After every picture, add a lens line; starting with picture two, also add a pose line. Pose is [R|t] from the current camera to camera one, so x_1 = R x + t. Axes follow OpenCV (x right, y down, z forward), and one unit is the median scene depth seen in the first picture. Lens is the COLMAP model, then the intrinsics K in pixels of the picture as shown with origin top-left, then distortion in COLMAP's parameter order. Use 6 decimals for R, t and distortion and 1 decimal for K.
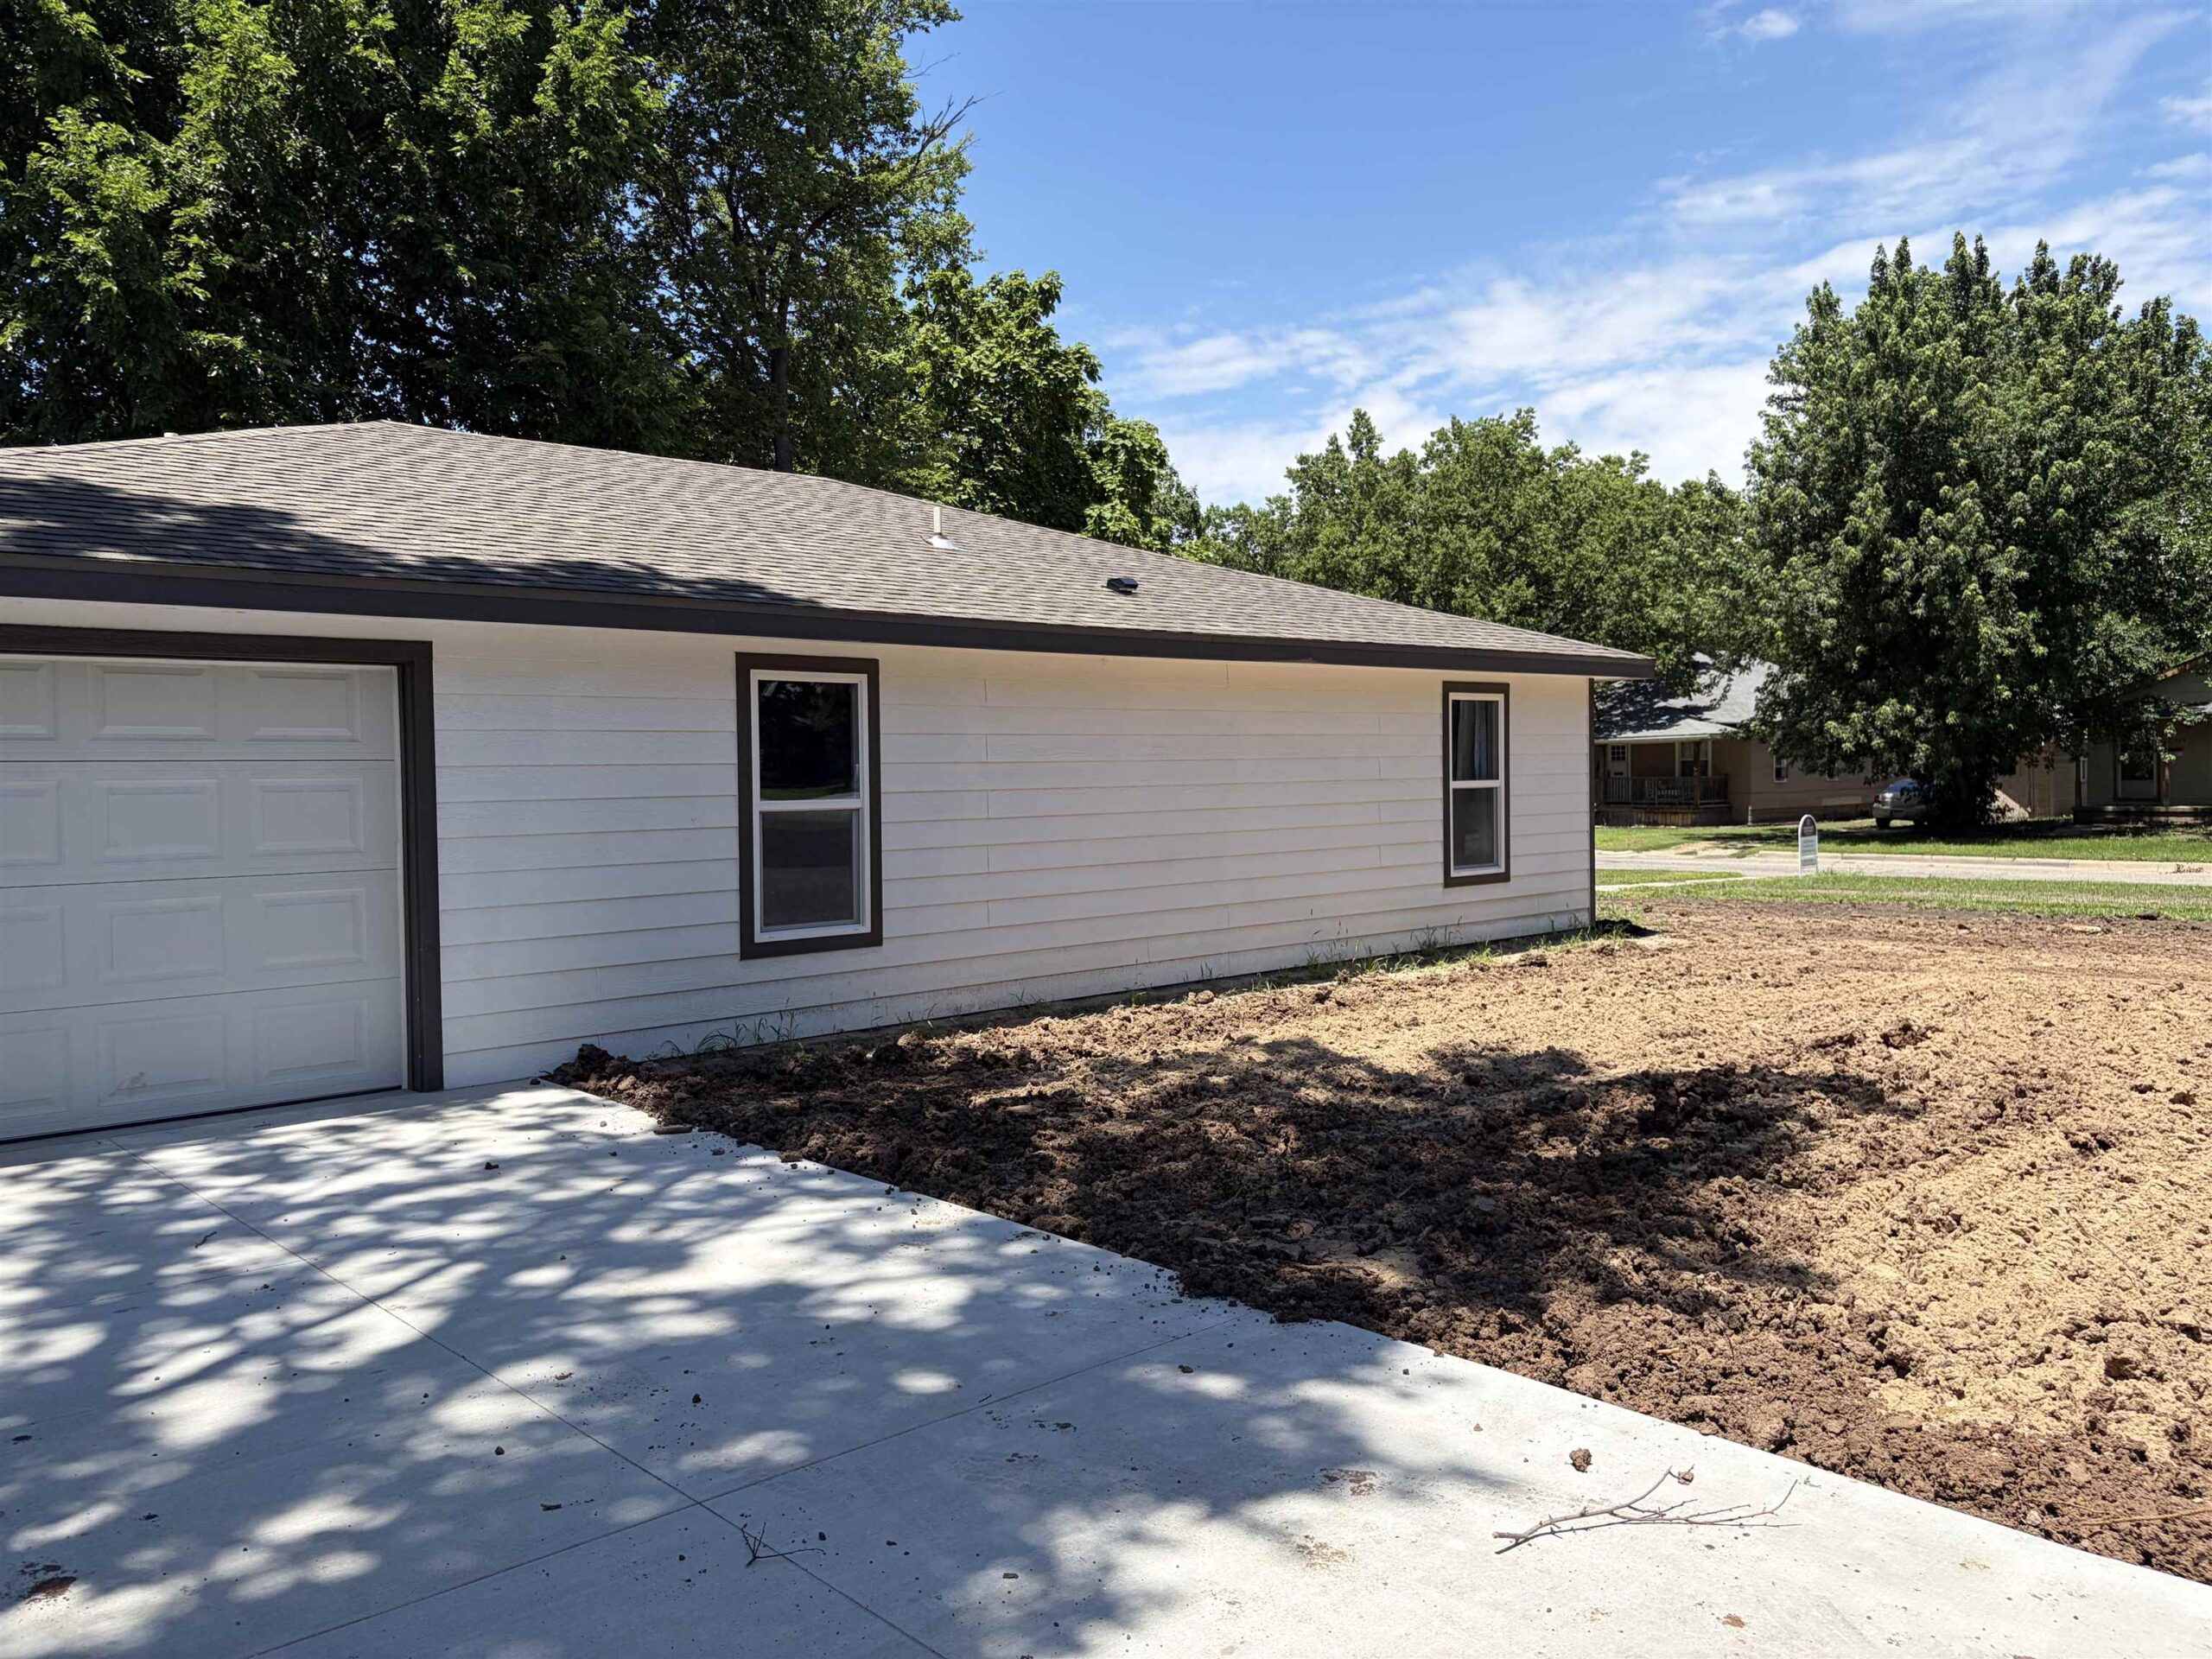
lens RADIAL K [[1659.1, 0, 1106.0], [0, 1659.1, 829.5], [0, 0, 1]] dist [0.055872, -0.064308]
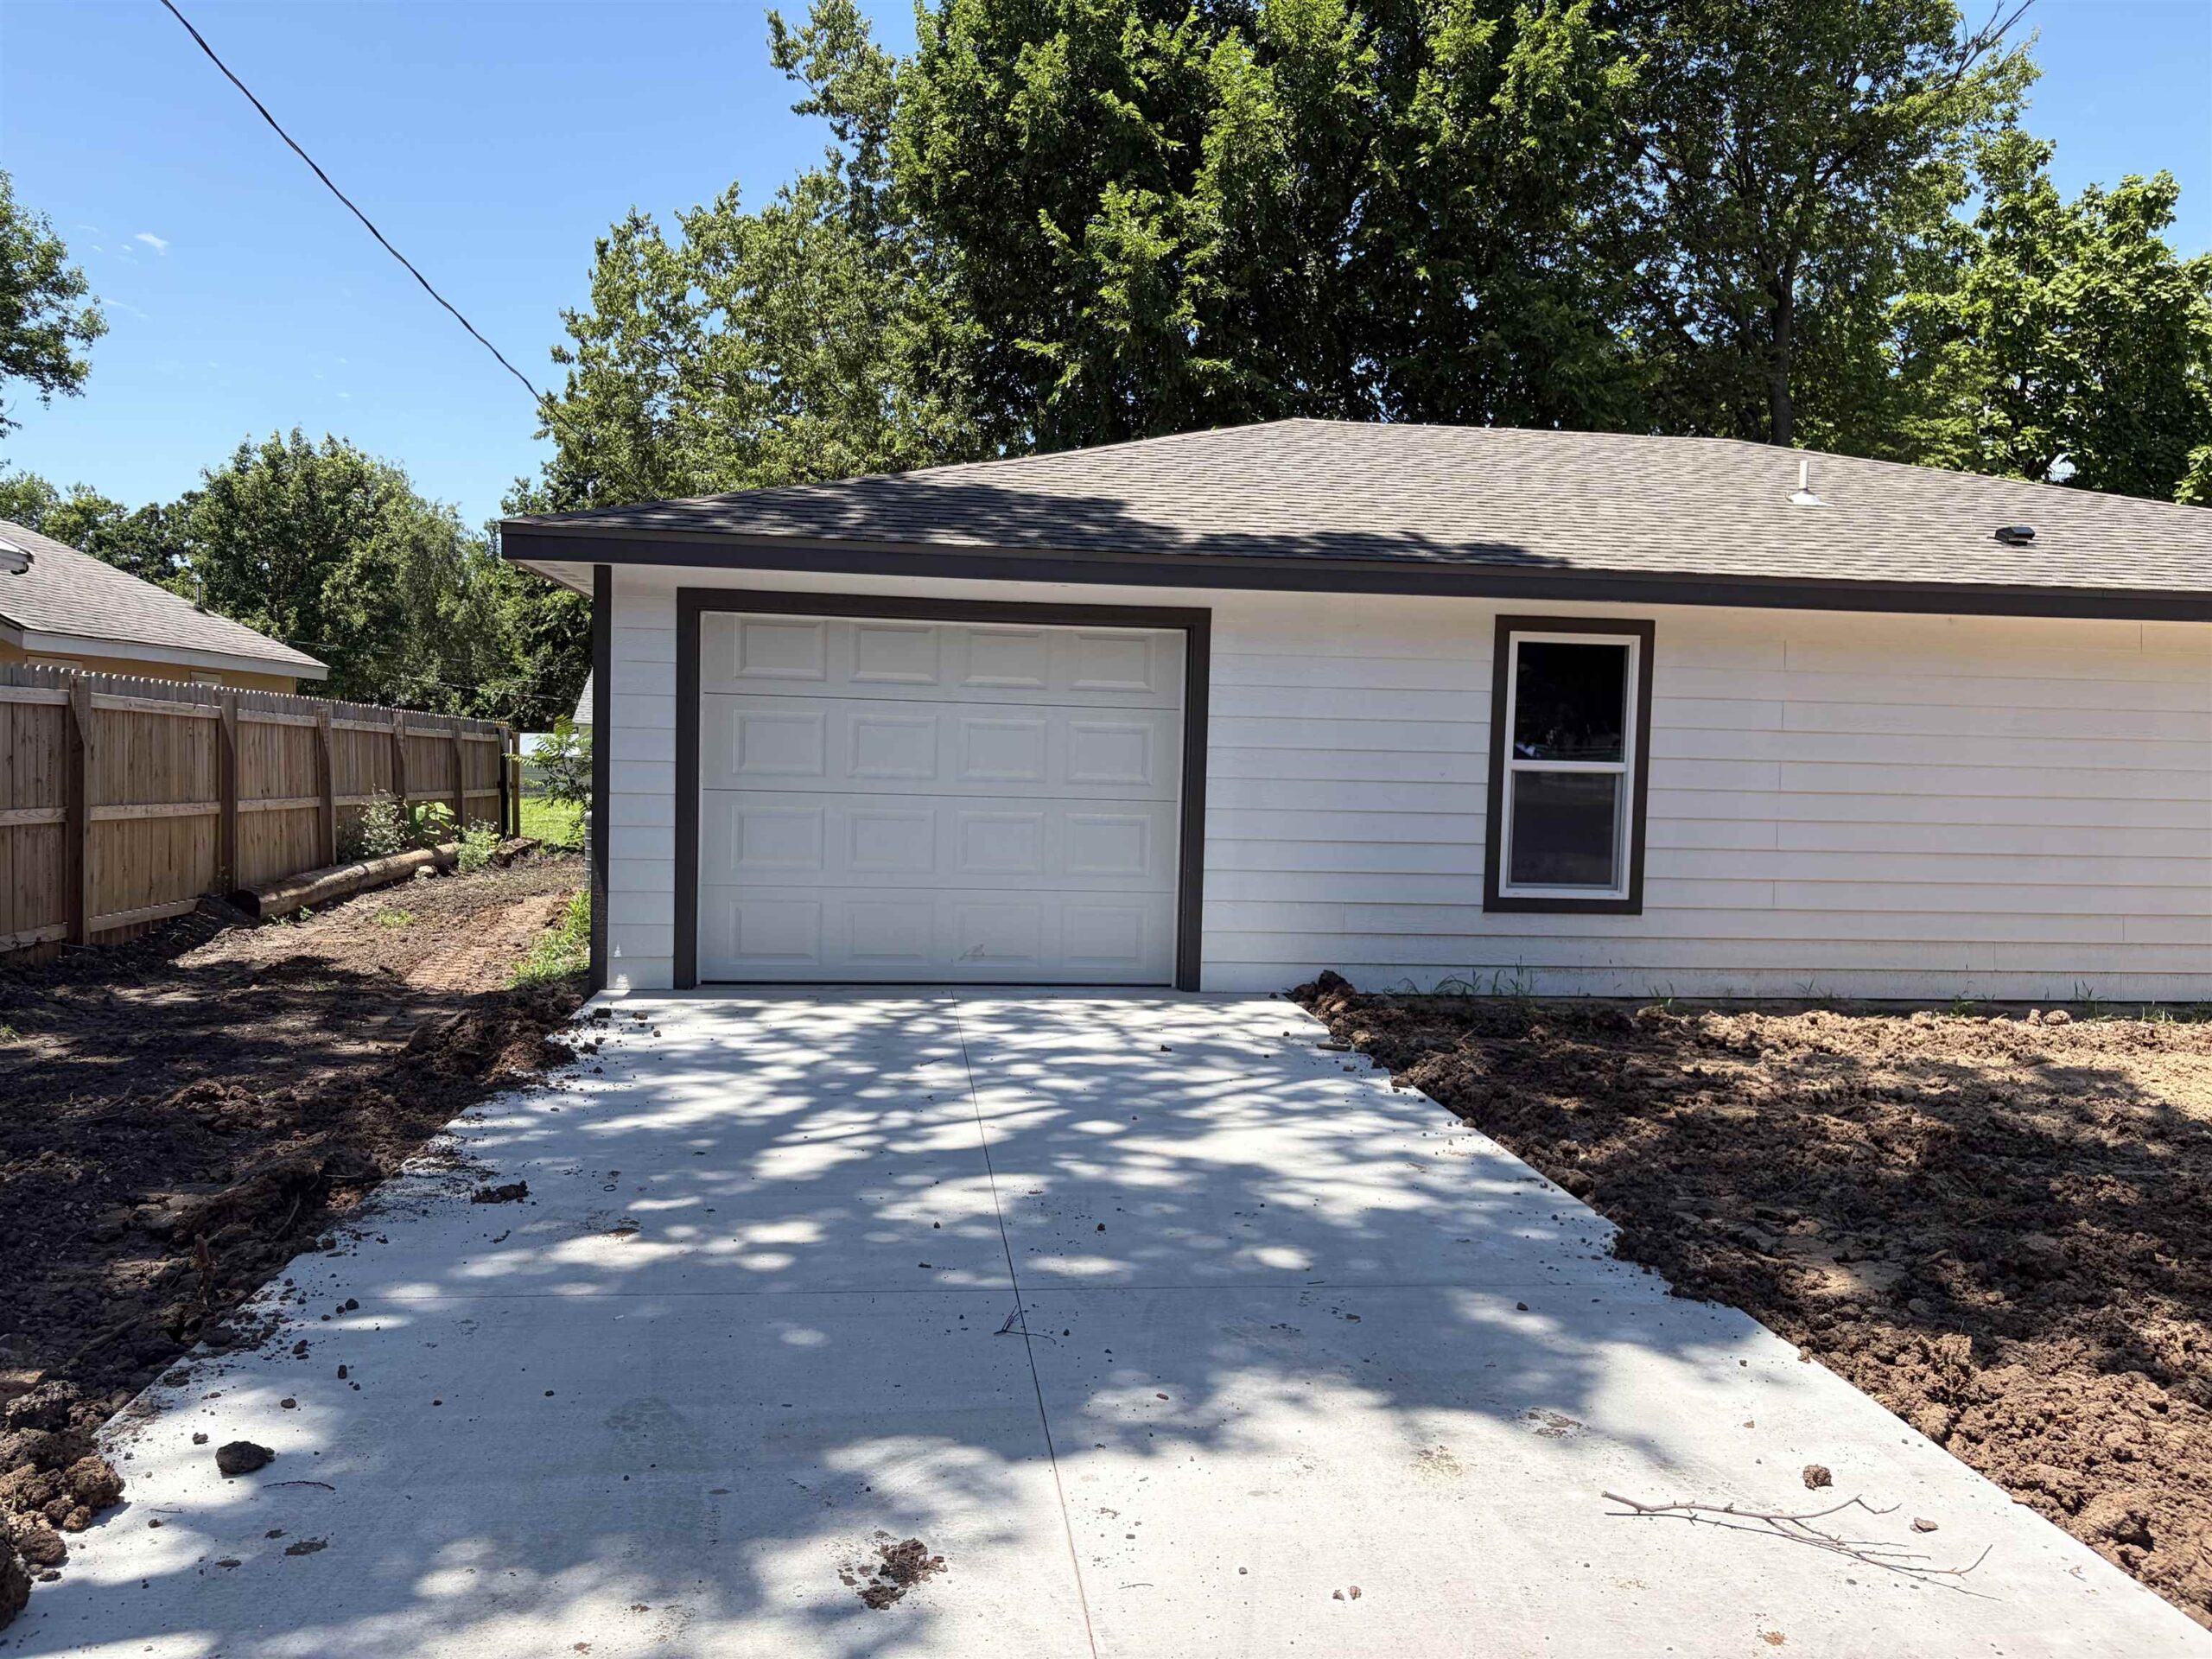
lens RADIAL K [[1659.1, 0, 1106.0], [0, 1659.1, 829.5], [0, 0, 1]] dist [0.055872, -0.064308]
pose [[0.808467, 0.063758, -0.585078, 0.193870], [-0.058746, 0.997892, 0.027569, 0.012501], [0.585602, 0.012082, 0.810508, 0.020897]]
